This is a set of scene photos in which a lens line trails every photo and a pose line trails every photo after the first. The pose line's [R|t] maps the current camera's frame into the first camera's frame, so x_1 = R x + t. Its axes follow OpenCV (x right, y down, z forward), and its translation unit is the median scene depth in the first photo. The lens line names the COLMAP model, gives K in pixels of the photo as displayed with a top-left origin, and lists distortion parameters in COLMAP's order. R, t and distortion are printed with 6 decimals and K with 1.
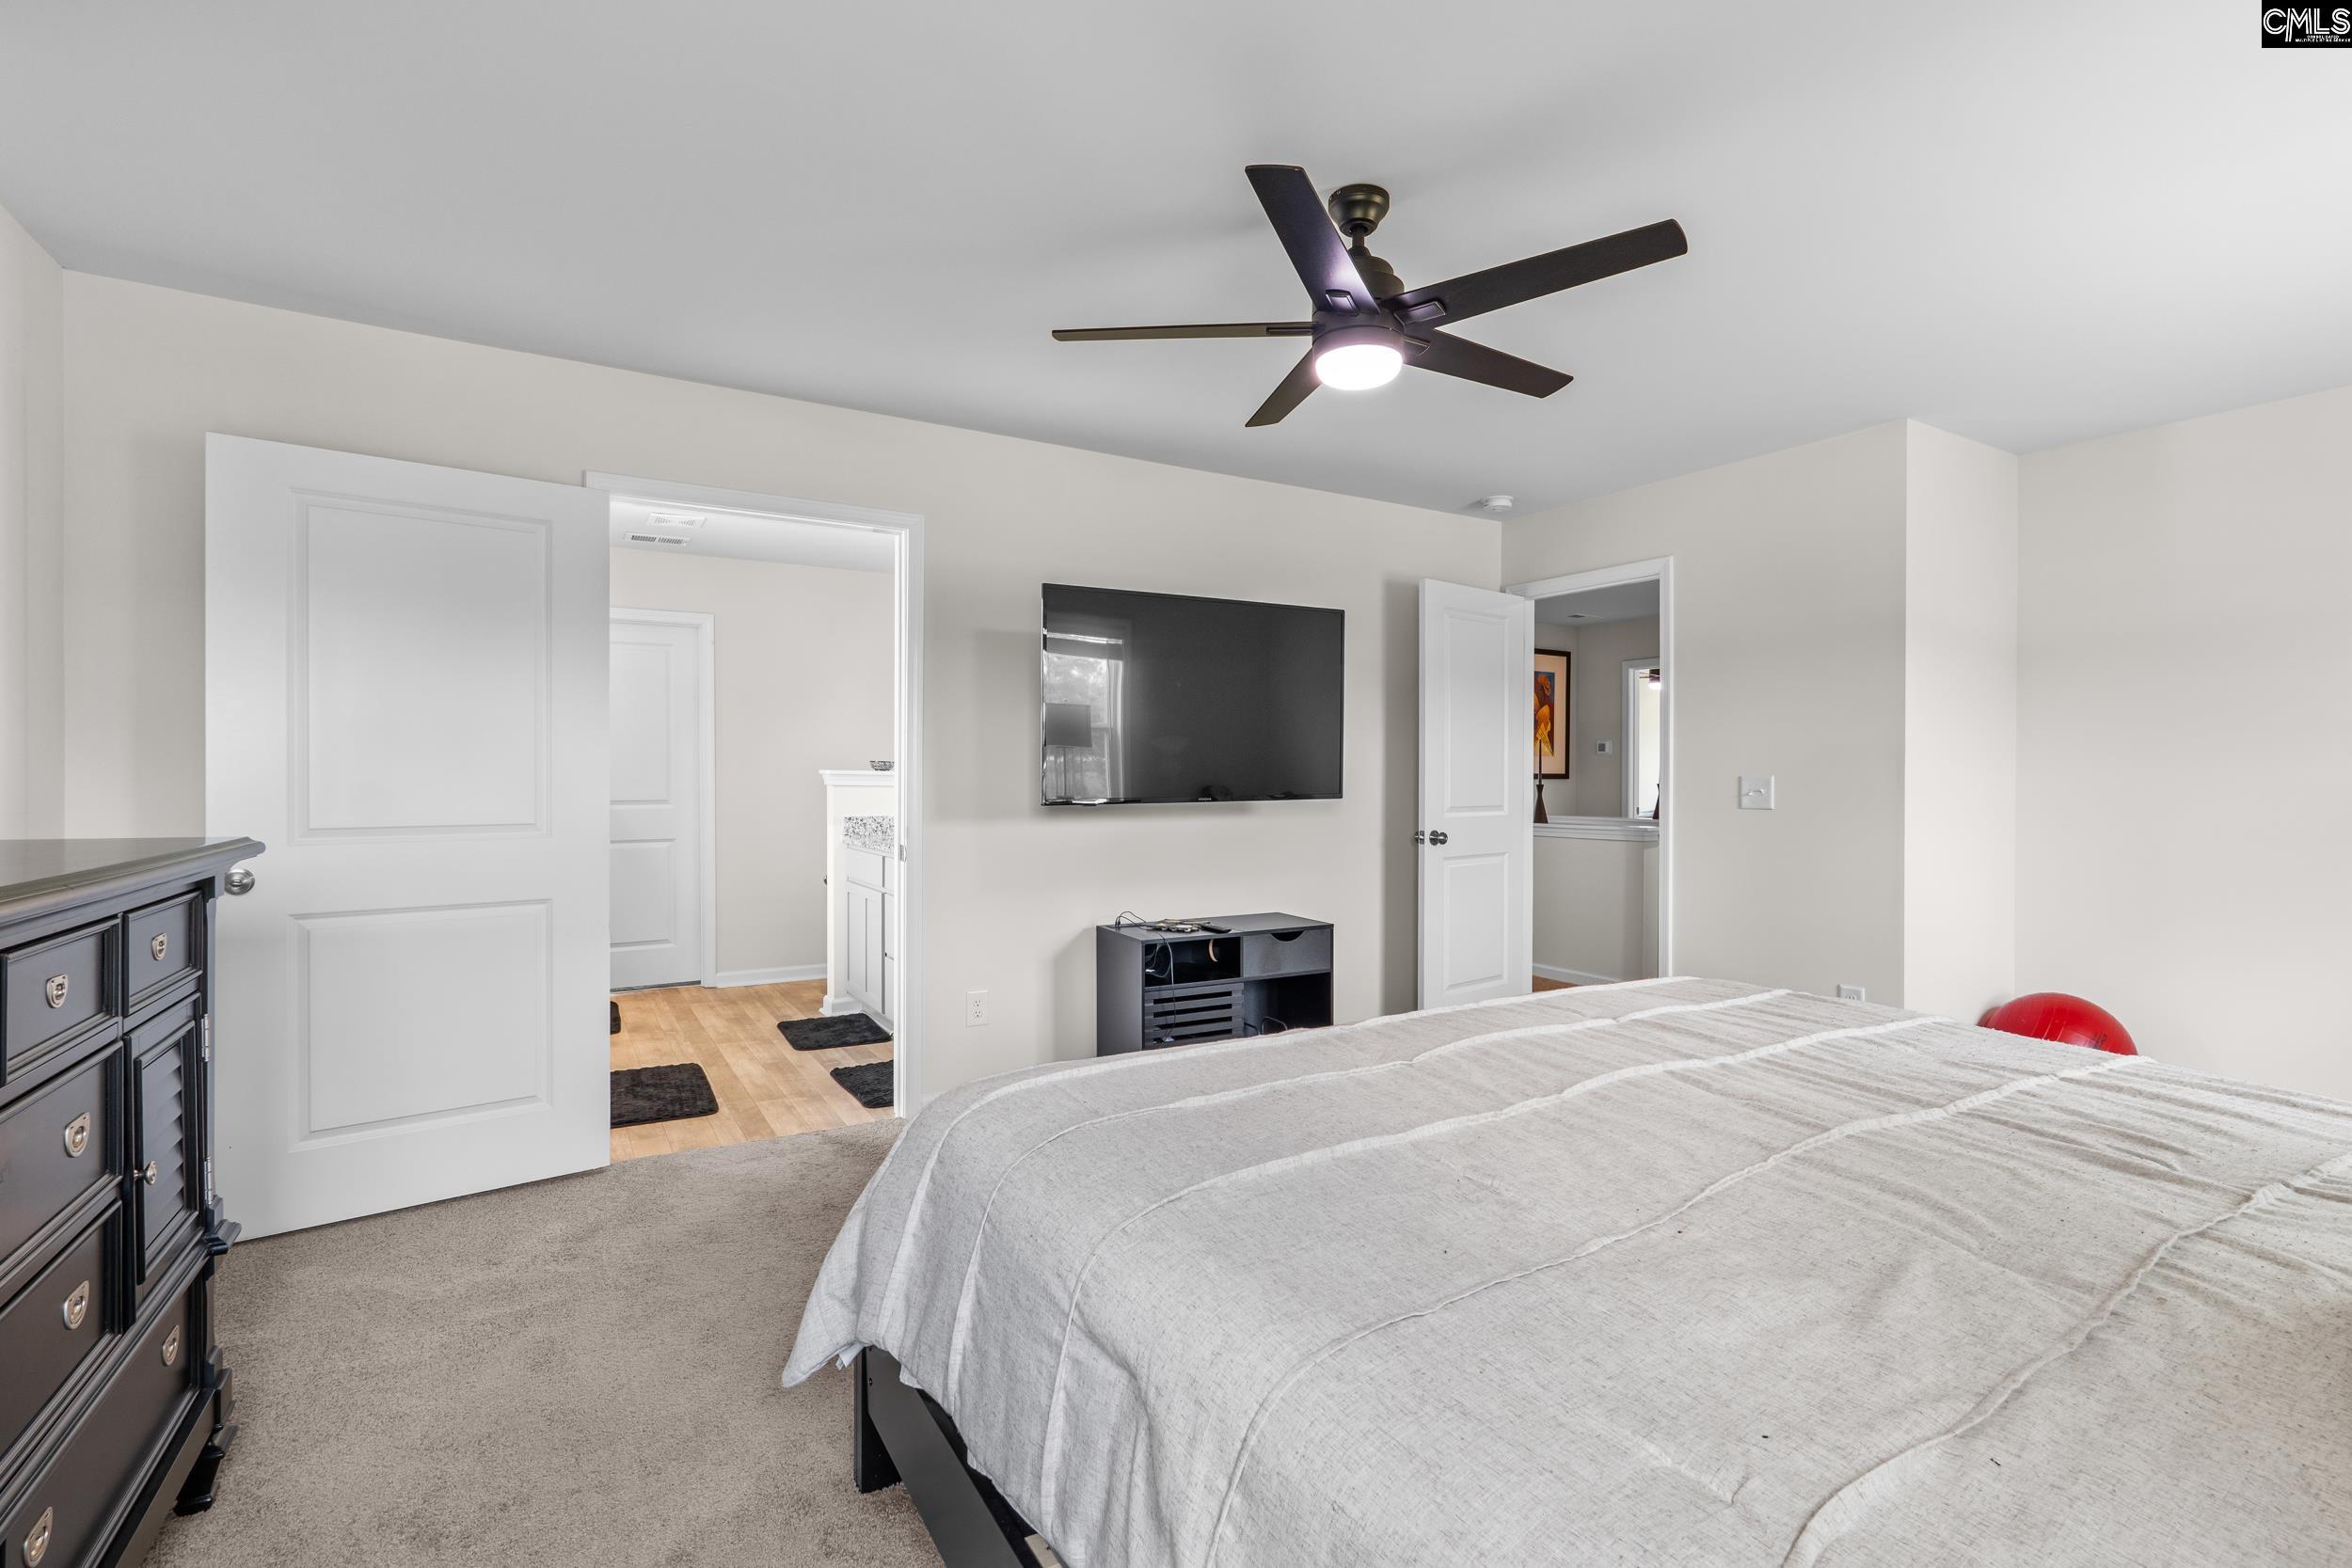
lens RADIAL K [[1087.9, 0, 1185.0], [0, 1087.9, 781.6], [0, 0, 1]] dist [-0.003770, -0.001686]
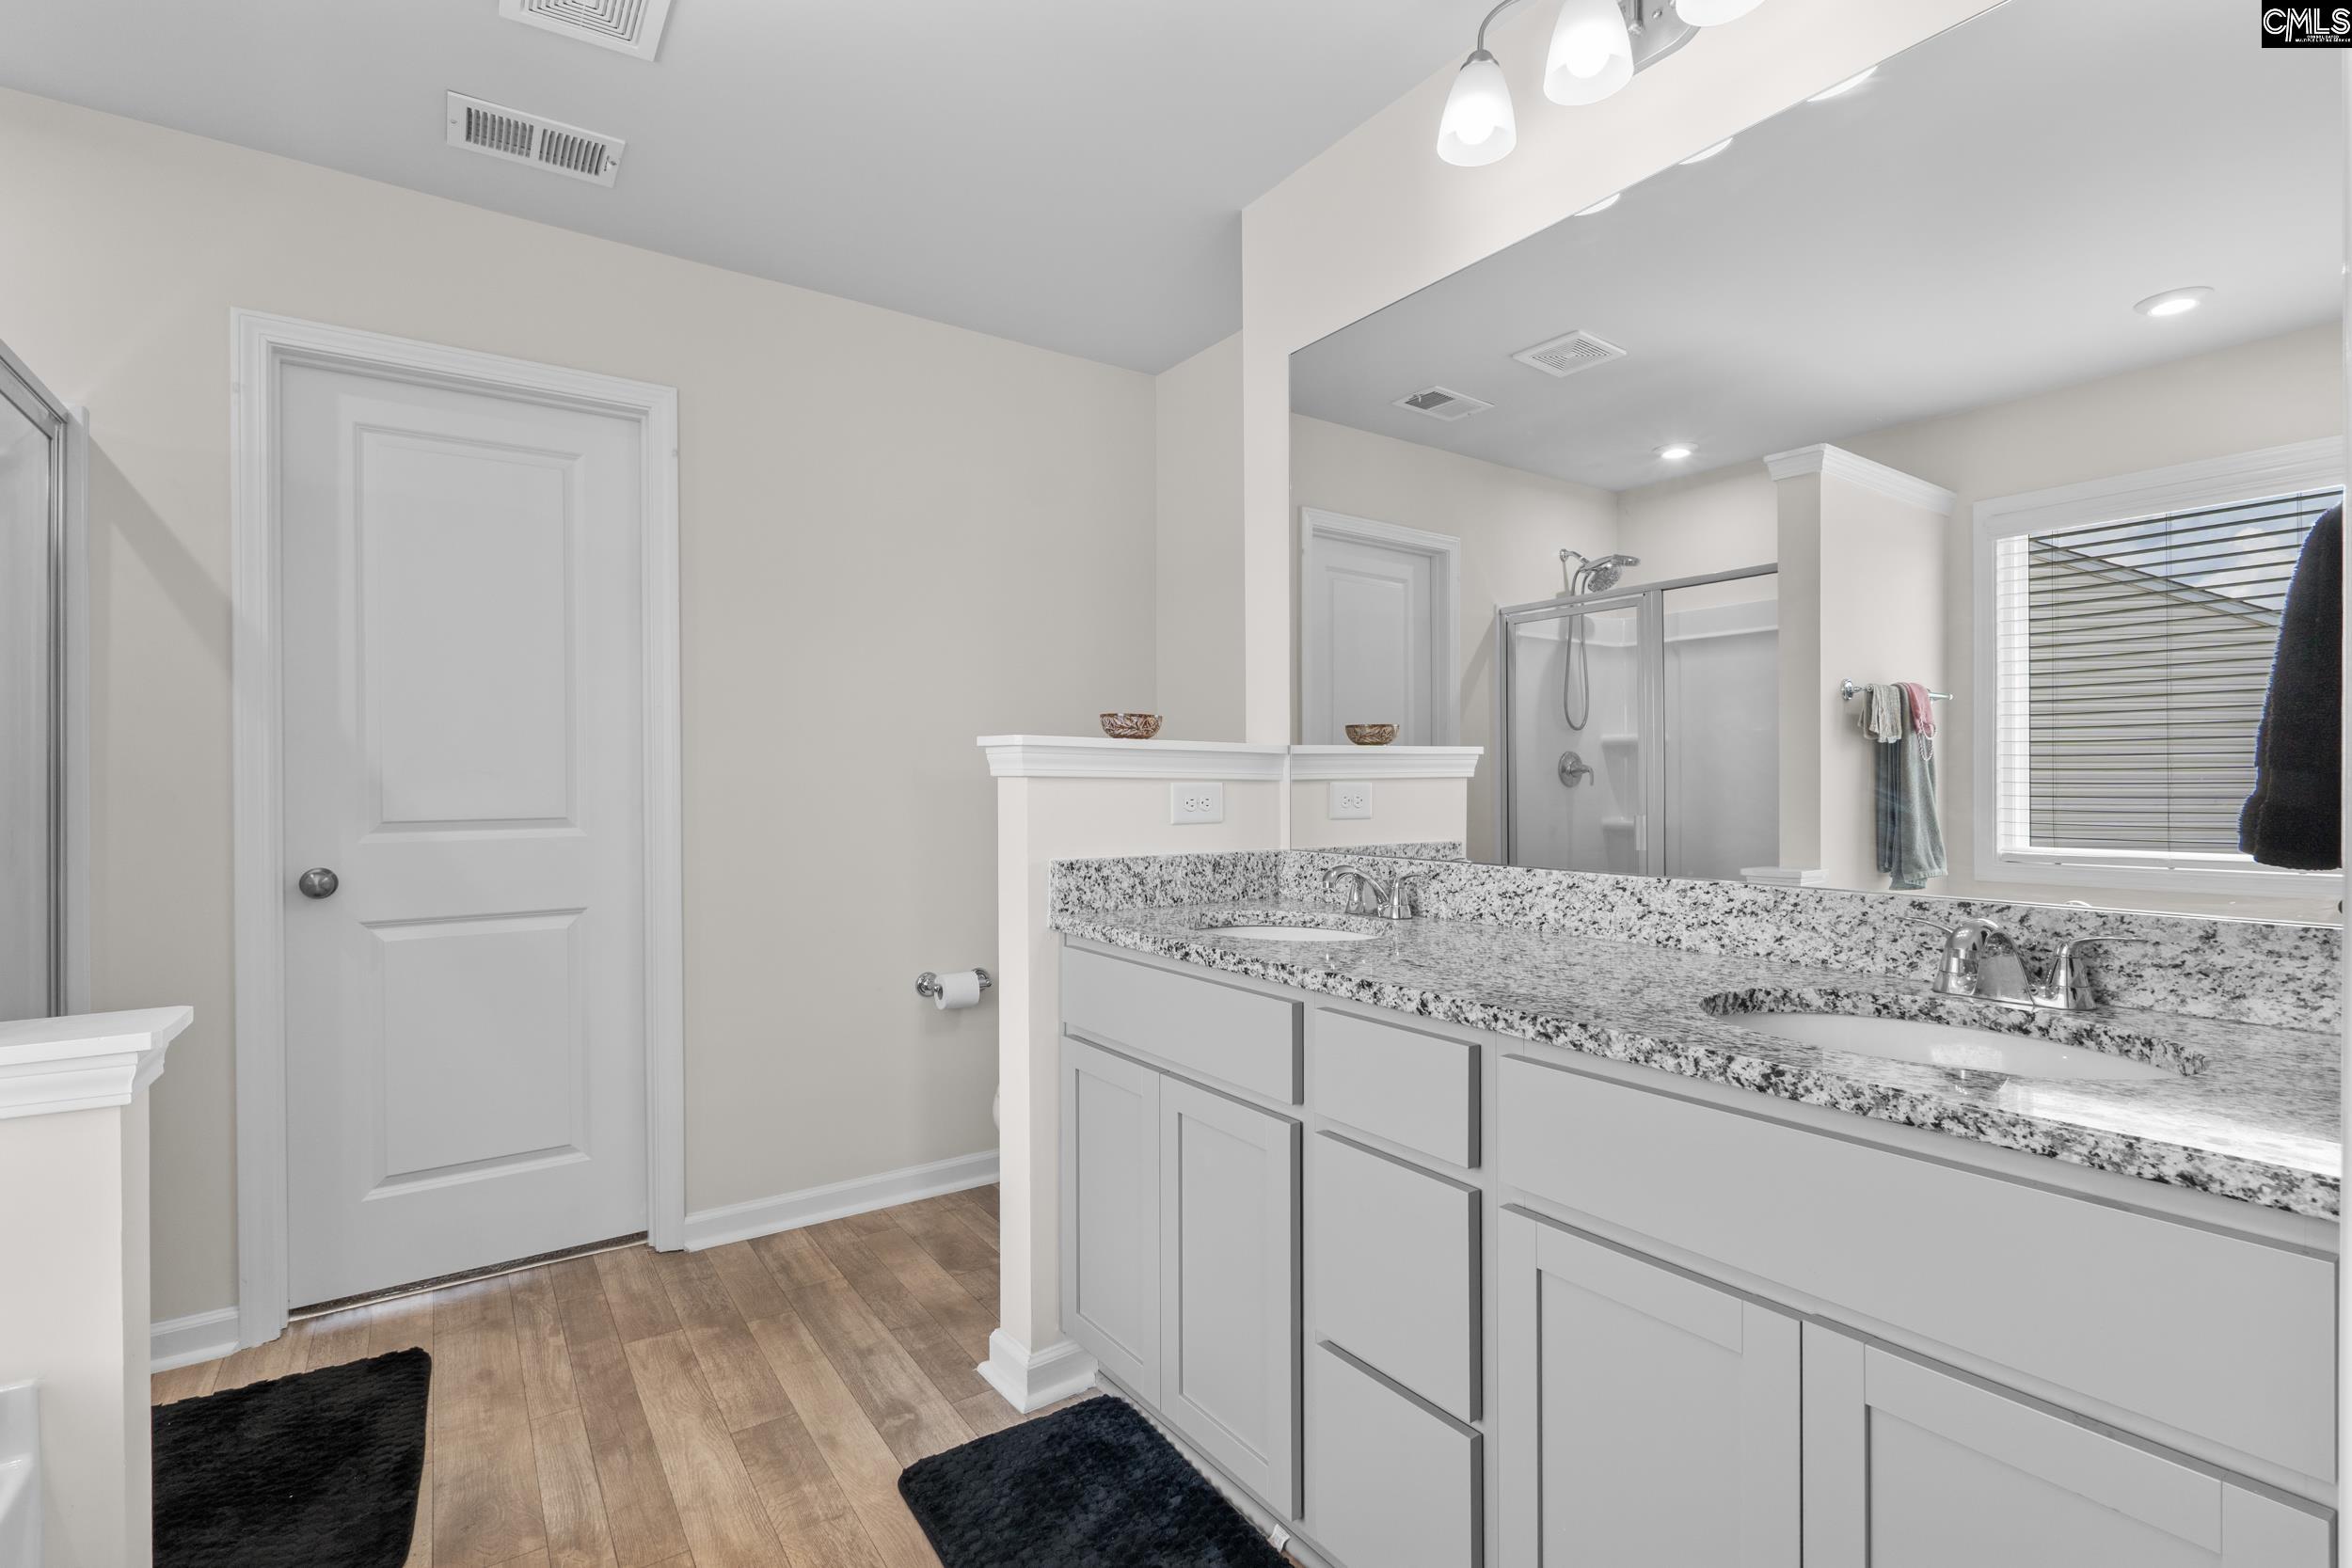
lens RADIAL K [[1087.9, 0, 1183.4], [0, 1087.9, 776.4], [0, 0, 1]] dist [-0.003770, -0.001686]
pose [[0.998085, -0.006152, 0.061545, -0.282886], [0.006837, 0.999917, -0.010937, 0.007752], [-0.061472, 0.011336, 0.998044, 0.606526]]
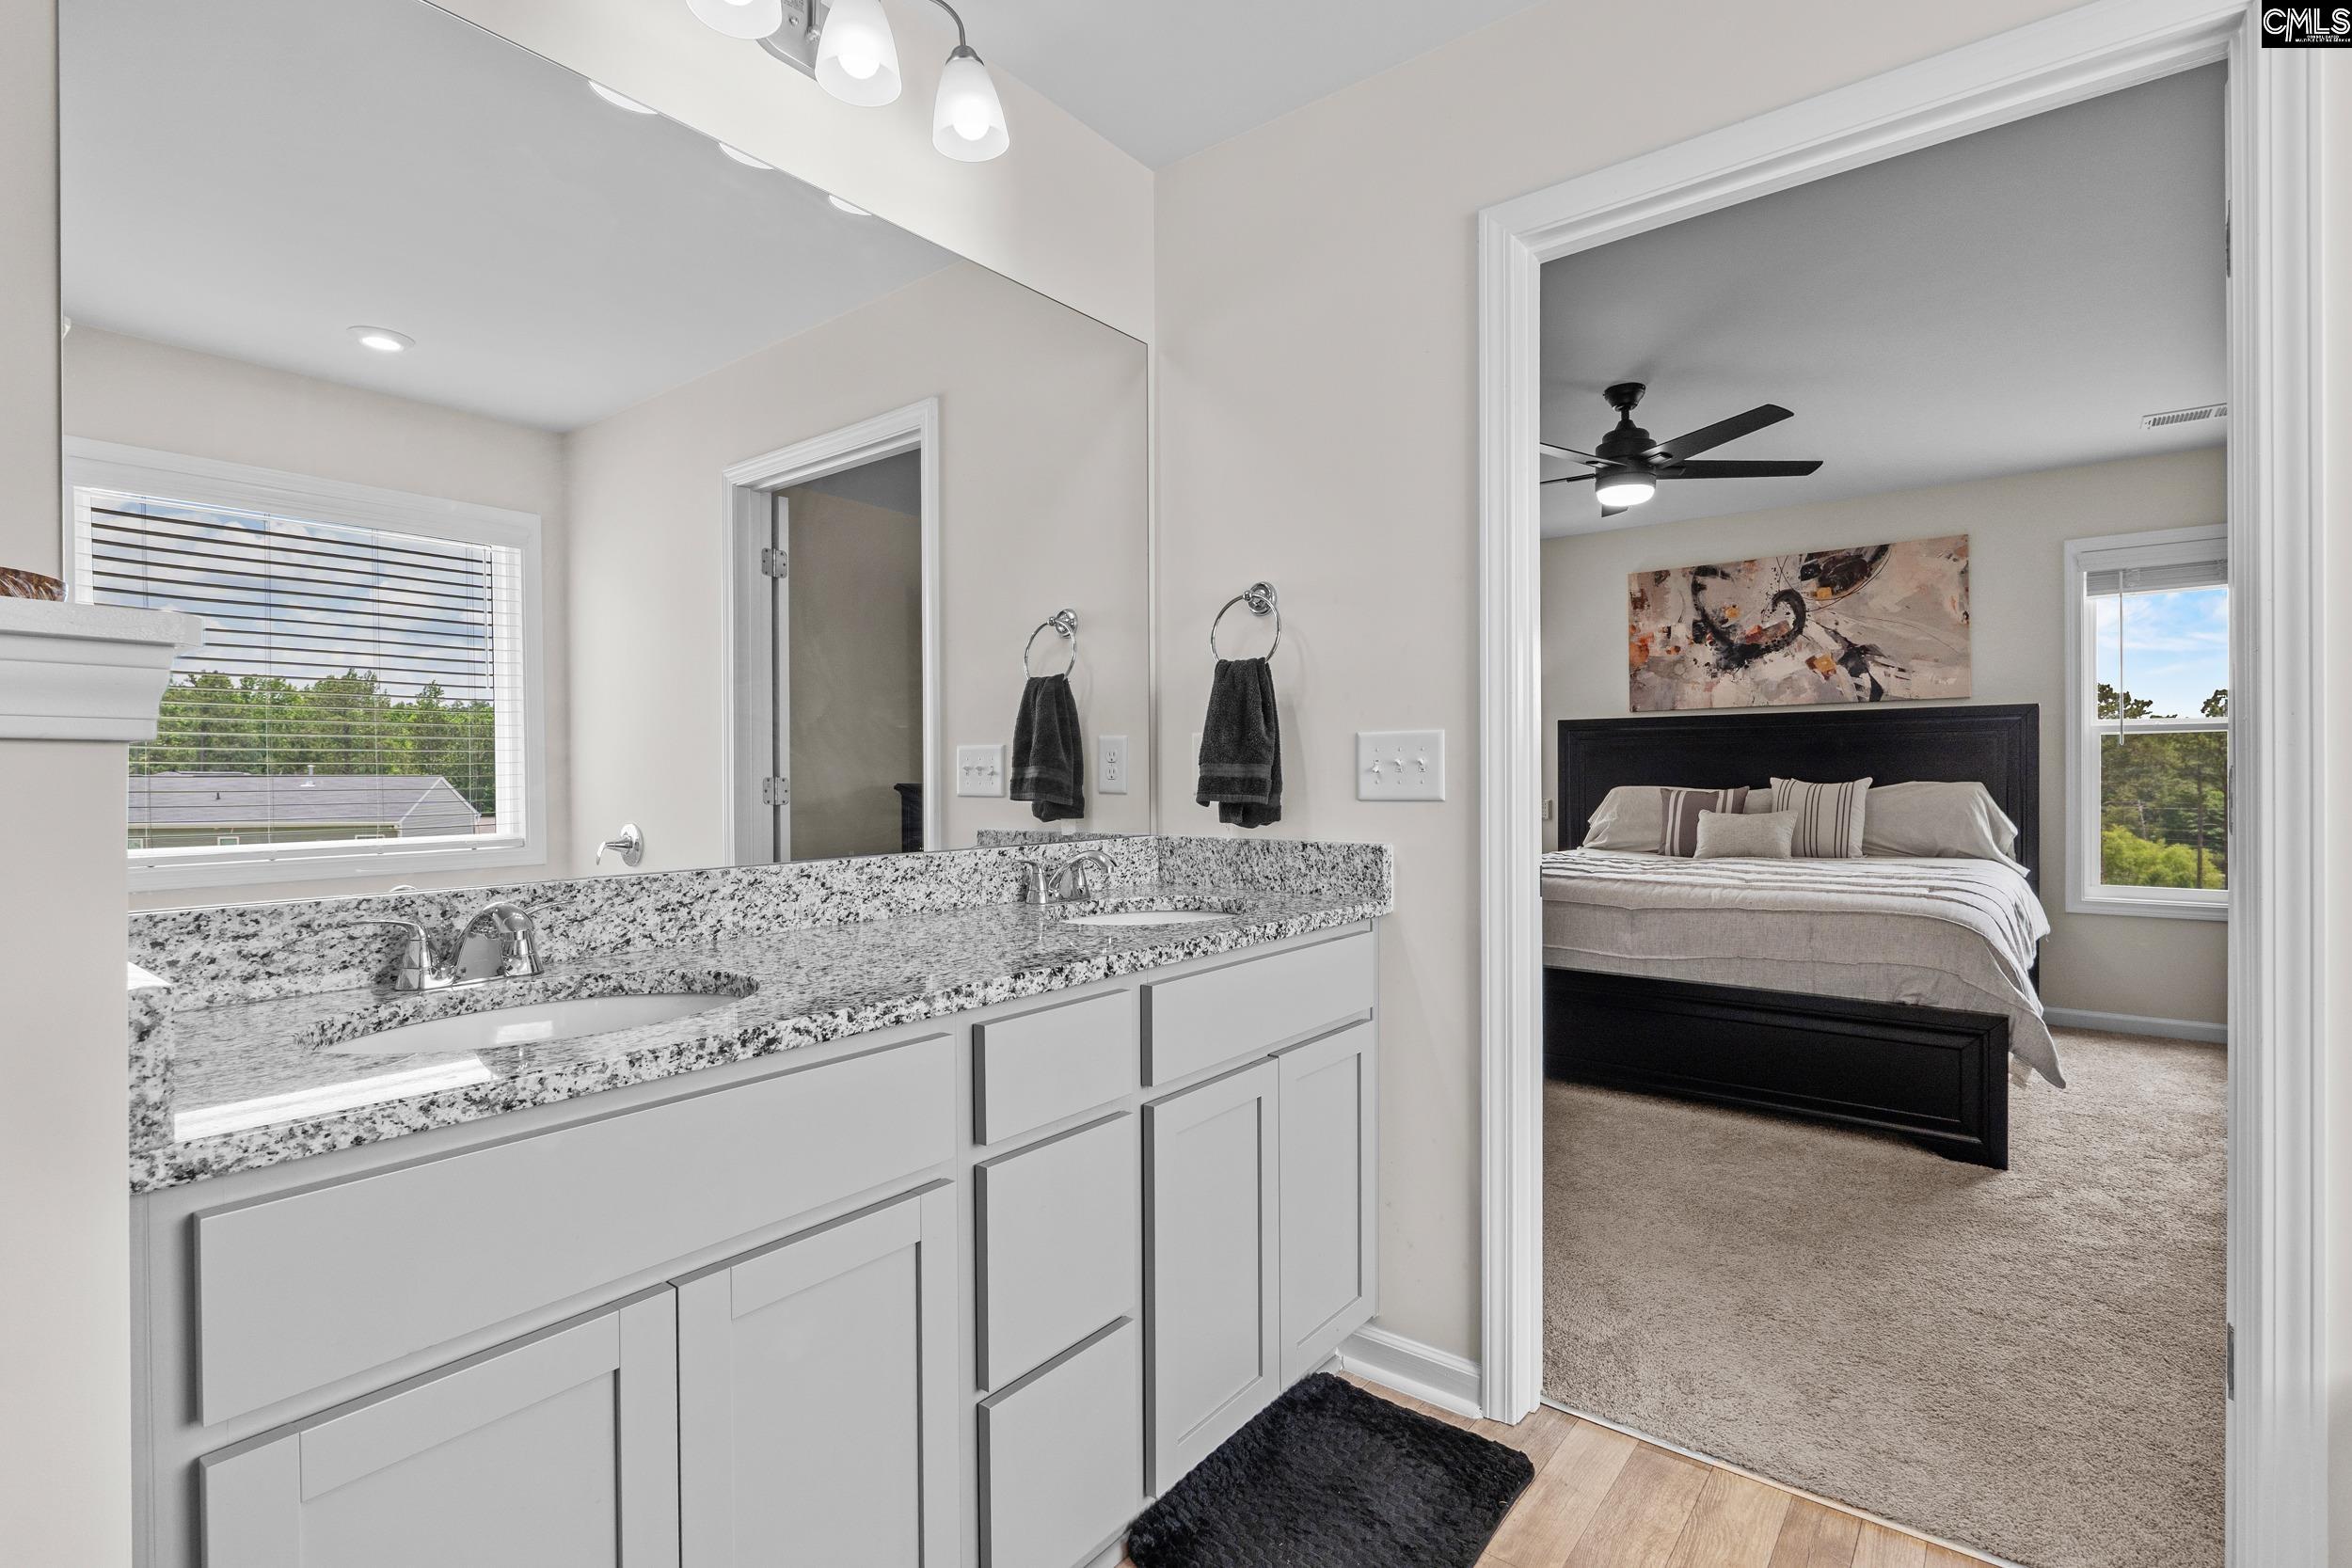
lens RADIAL K [[1087.9, 0, 1177.9], [0, 1087.9, 781.8], [0, 0, 1]] dist [-0.003770, -0.001686]
pose [[-0.342555, -0.008171, 0.939462, -0.477476], [0.009664, 0.999879, 0.012220, 0.007425], [-0.939448, 0.013265, -0.342434, 0.929993]]
